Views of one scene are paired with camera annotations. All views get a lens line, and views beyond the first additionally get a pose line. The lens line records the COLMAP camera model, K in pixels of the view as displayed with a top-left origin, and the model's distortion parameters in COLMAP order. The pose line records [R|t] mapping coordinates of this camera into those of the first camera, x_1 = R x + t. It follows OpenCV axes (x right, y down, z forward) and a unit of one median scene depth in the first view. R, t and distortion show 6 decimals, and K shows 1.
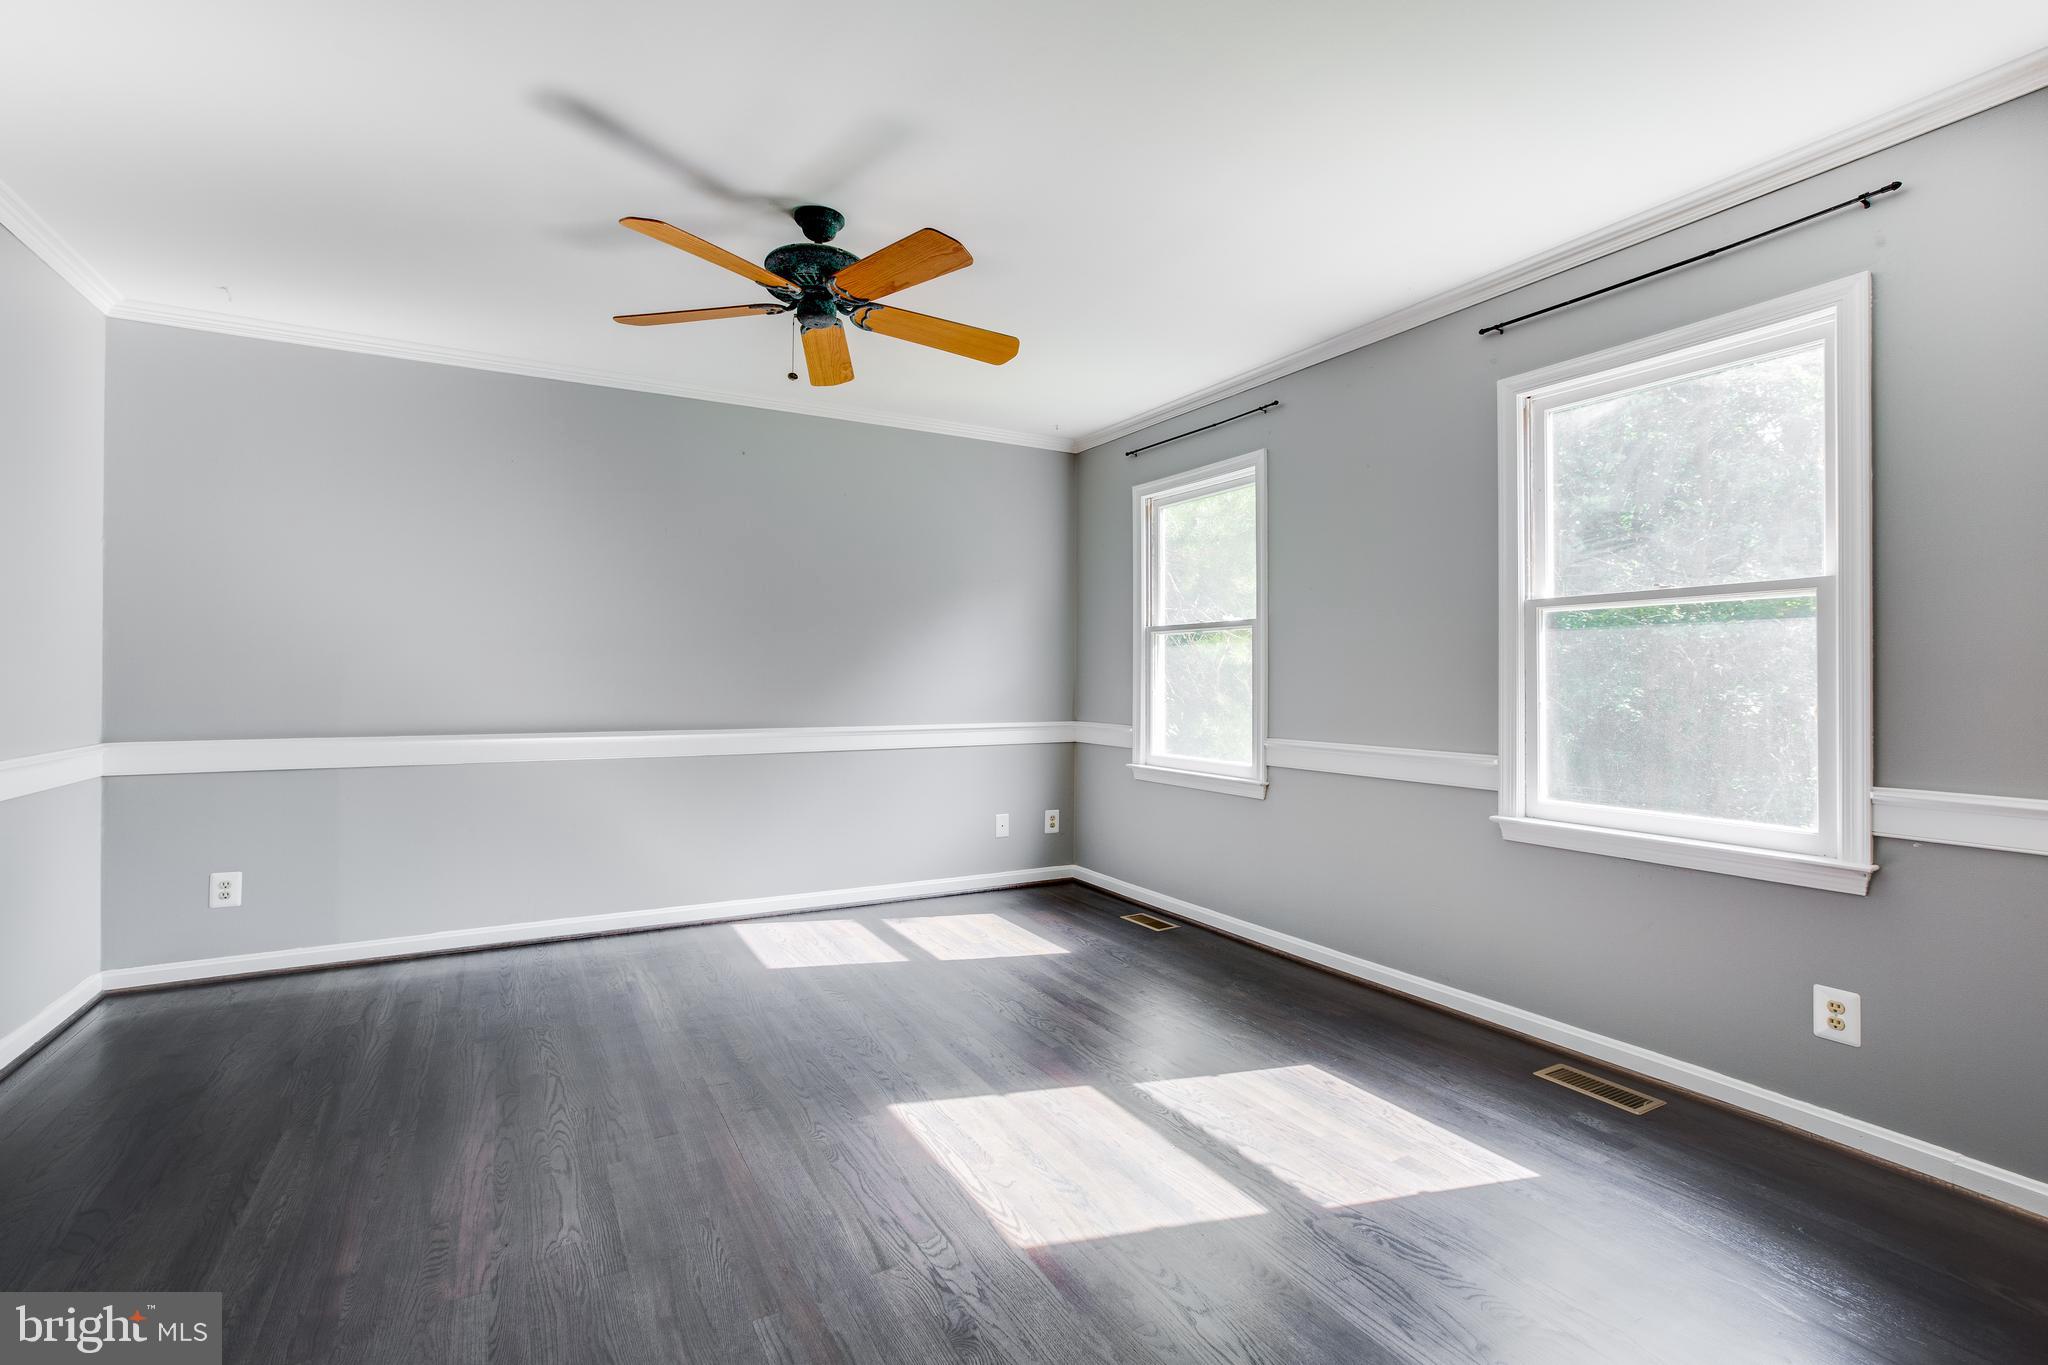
lens RADIAL K [[929.4, 0, 1016.5], [0, 929.4, 670.1], [0, 0, 1]] dist [-0.032349, 0.019124]
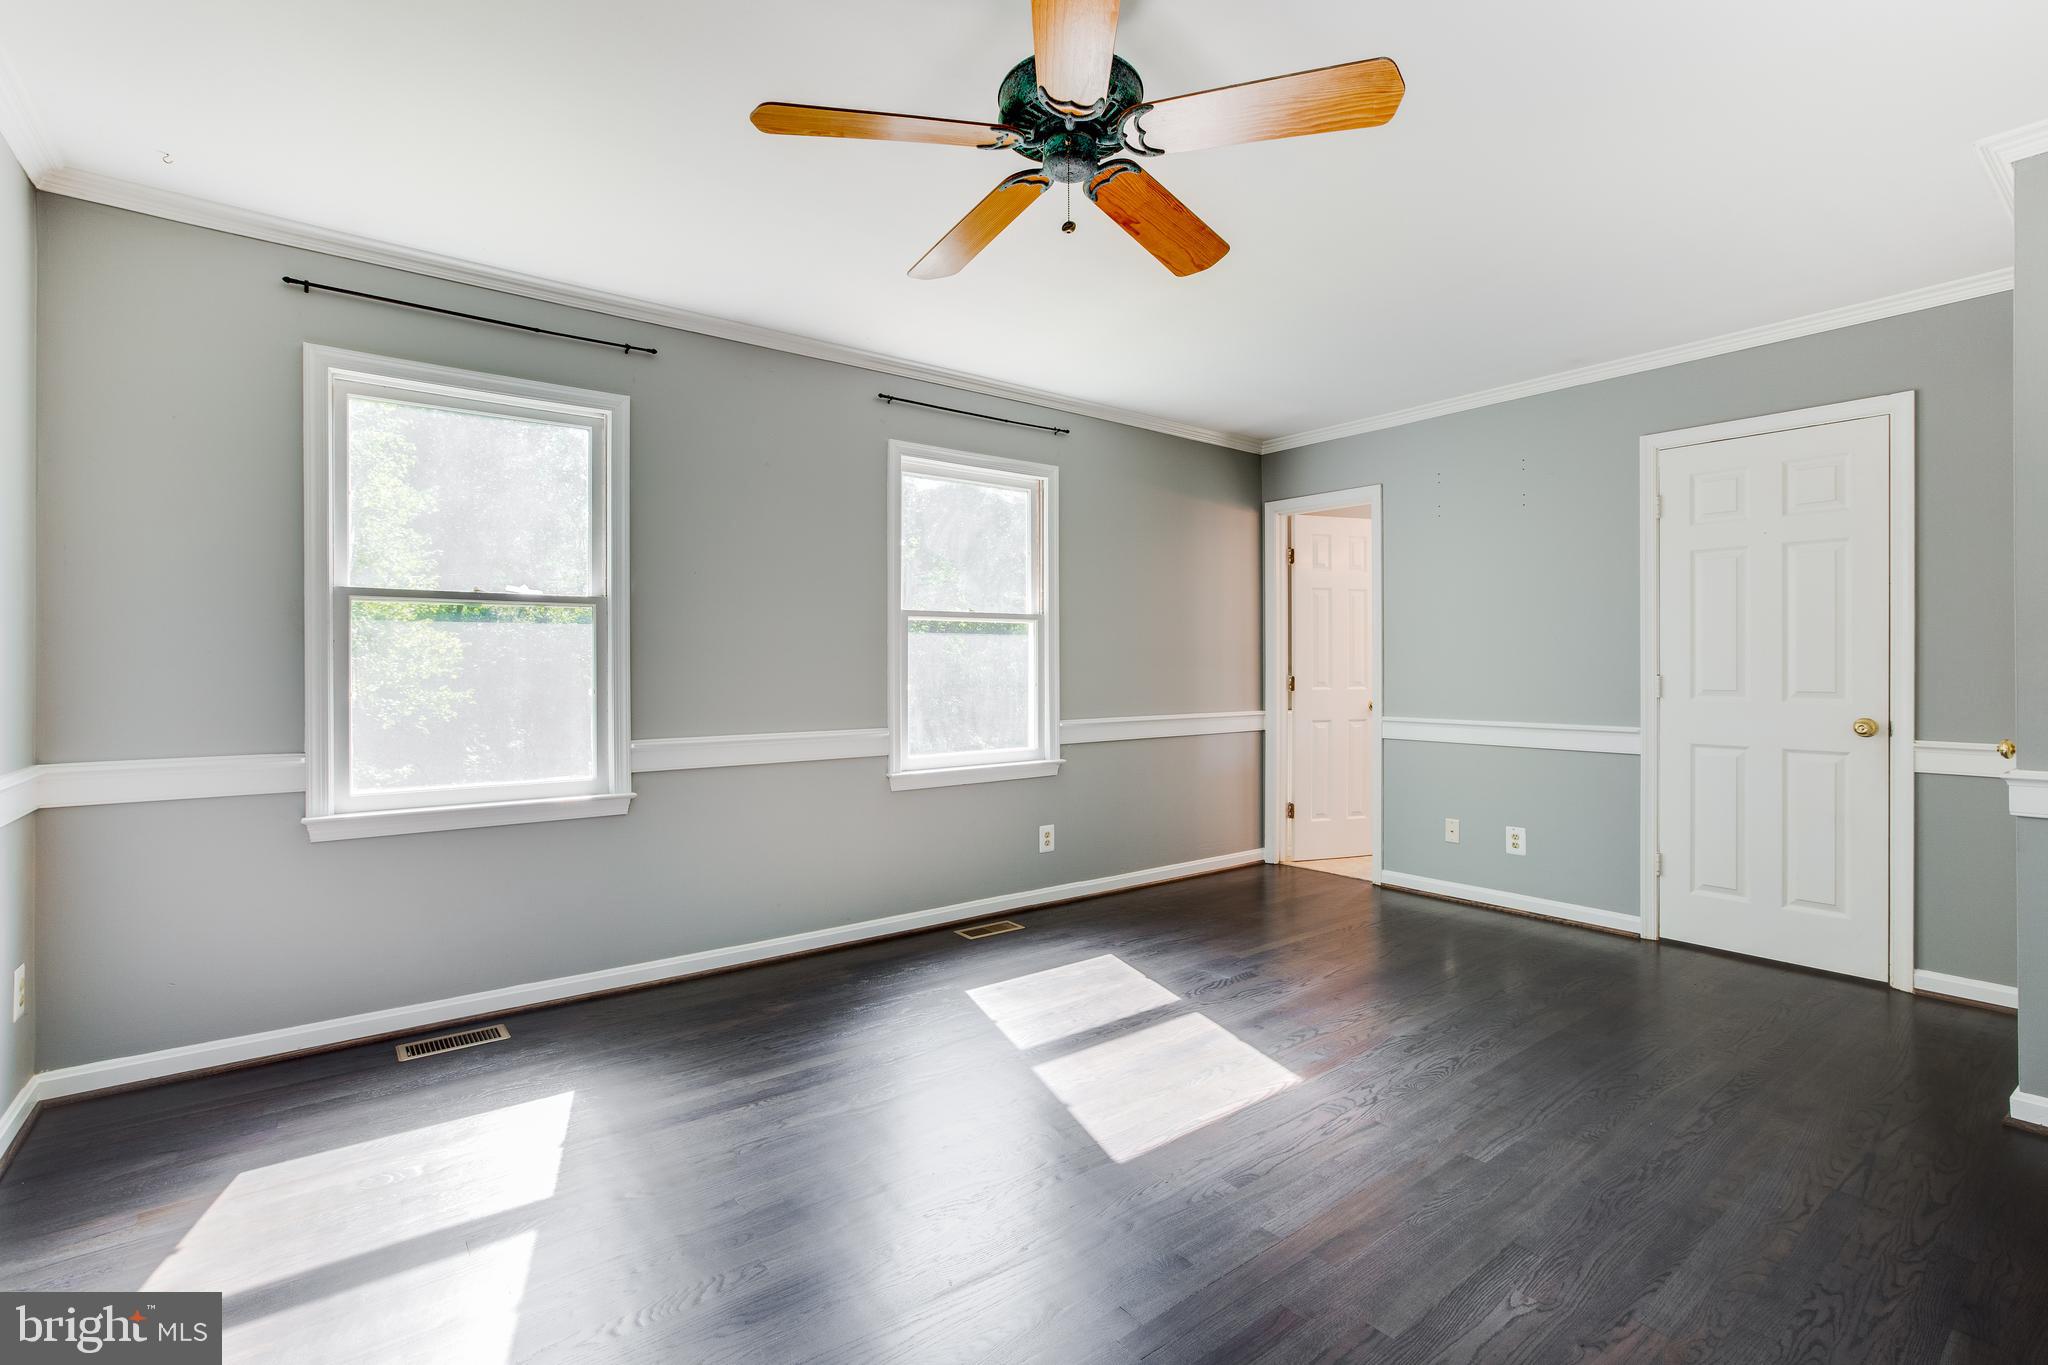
lens RADIAL K [[944.2, 0, 1002.5], [0, 944.2, 683.8], [0, 0, 1]] dist [-0.056068, 0.021434]
pose [[-0.145391, -0.016262, 0.989241, -0.933180], [-0.004158, 0.999866, 0.015826, 0.010115], [-0.989366, -0.001812, -0.145439, 1.188380]]
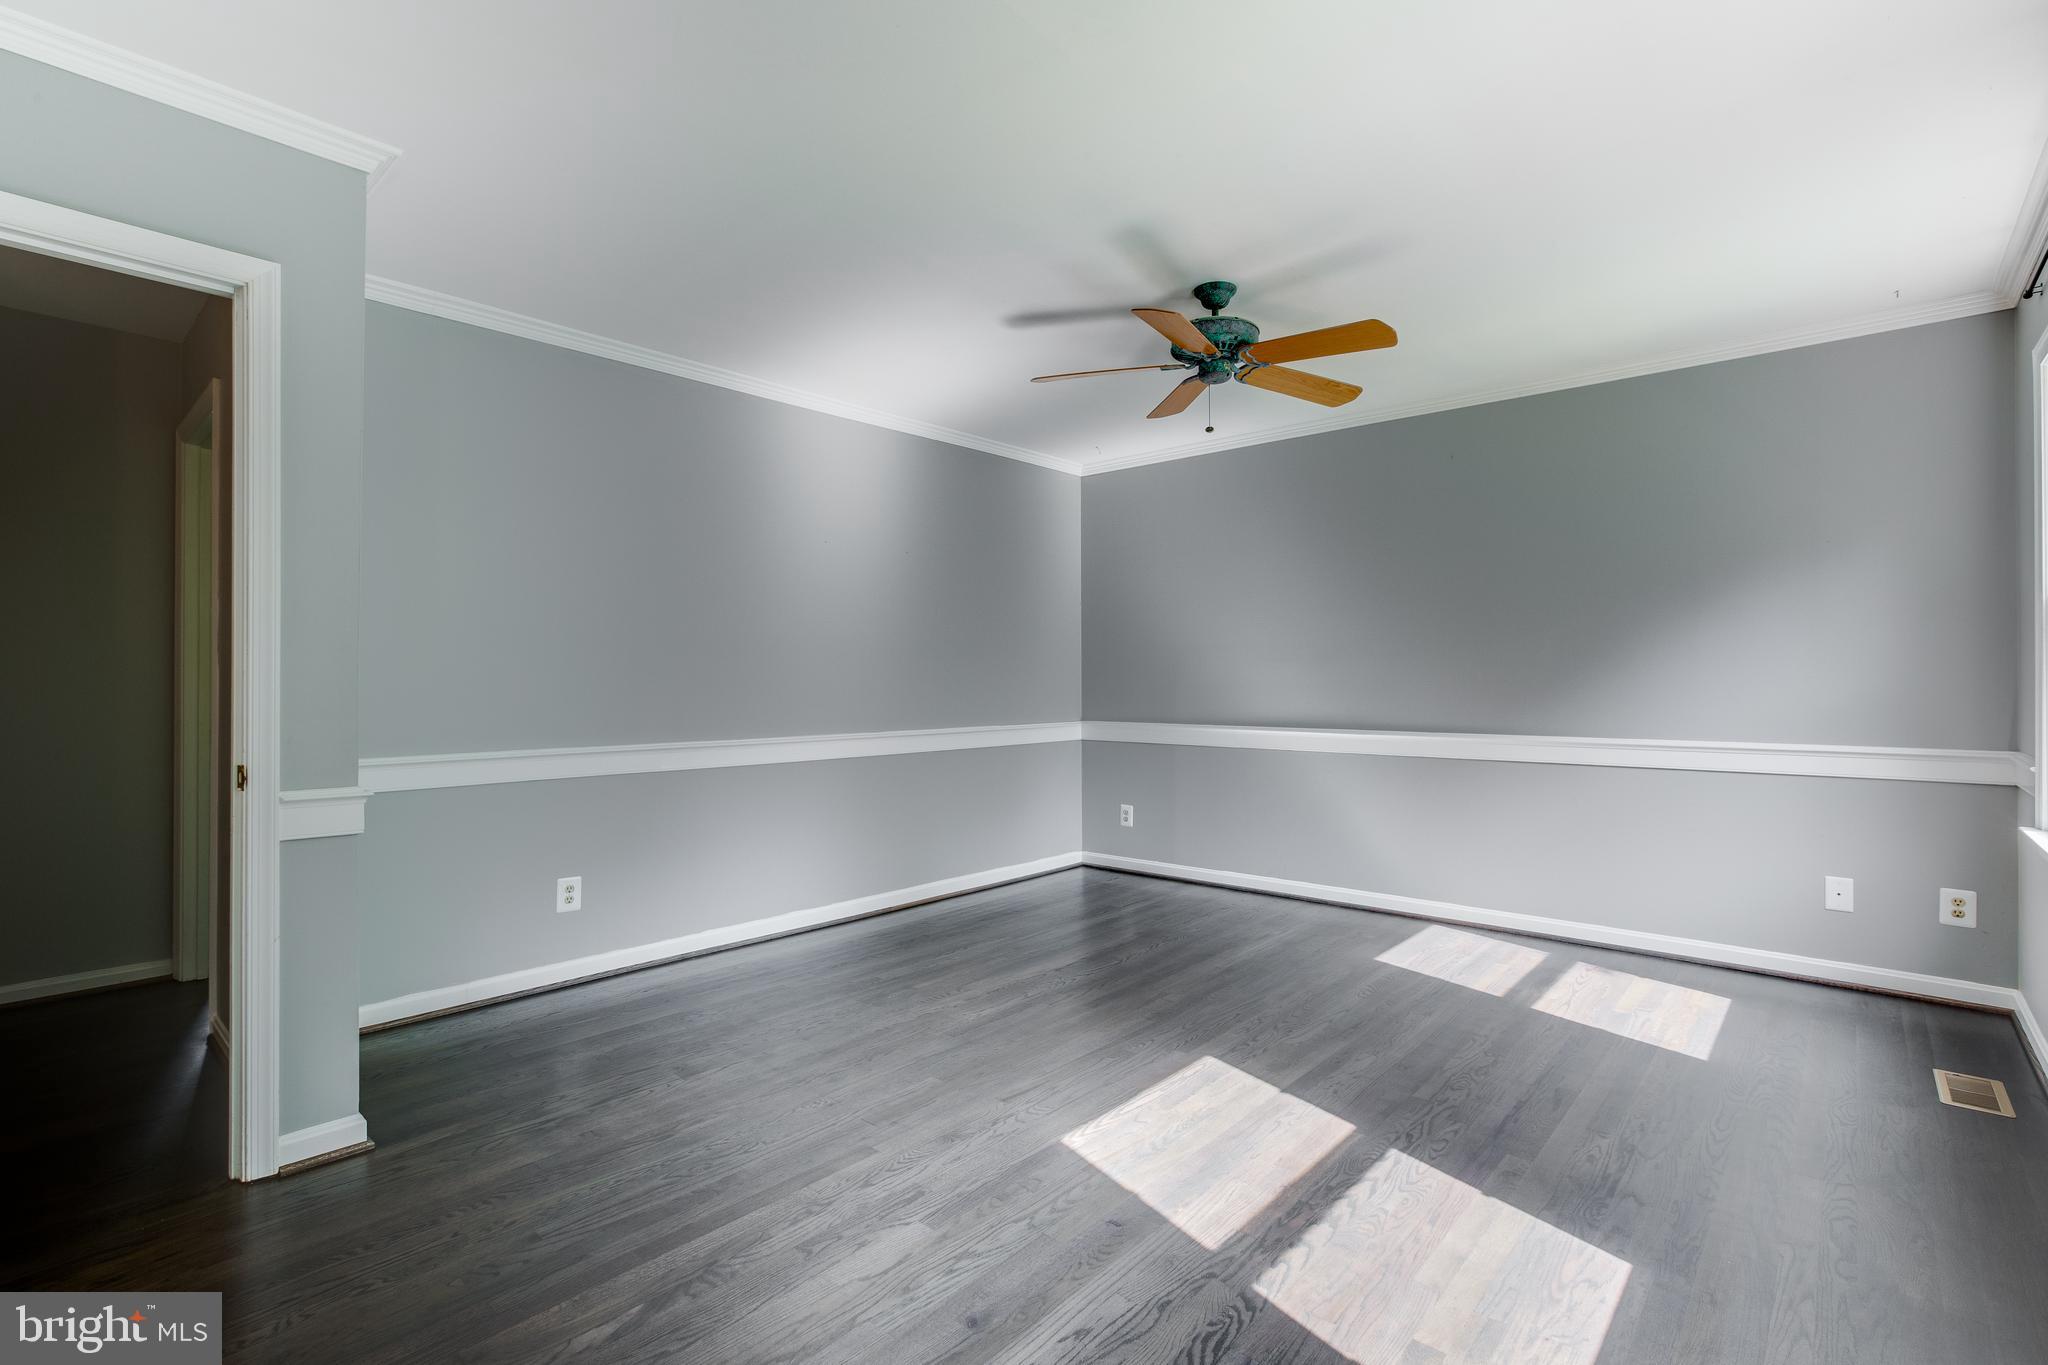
lens RADIAL K [[929.4, 0, 1016.5], [0, 929.4, 670.1], [0, 0, 1]] dist [-0.032349, 0.019124]
pose [[0.324611, -0.017283, -0.945690, 0.845646], [0.012037, 0.999828, -0.014140, 0.006241], [0.945771, -0.006793, 0.324763, 0.391169]]
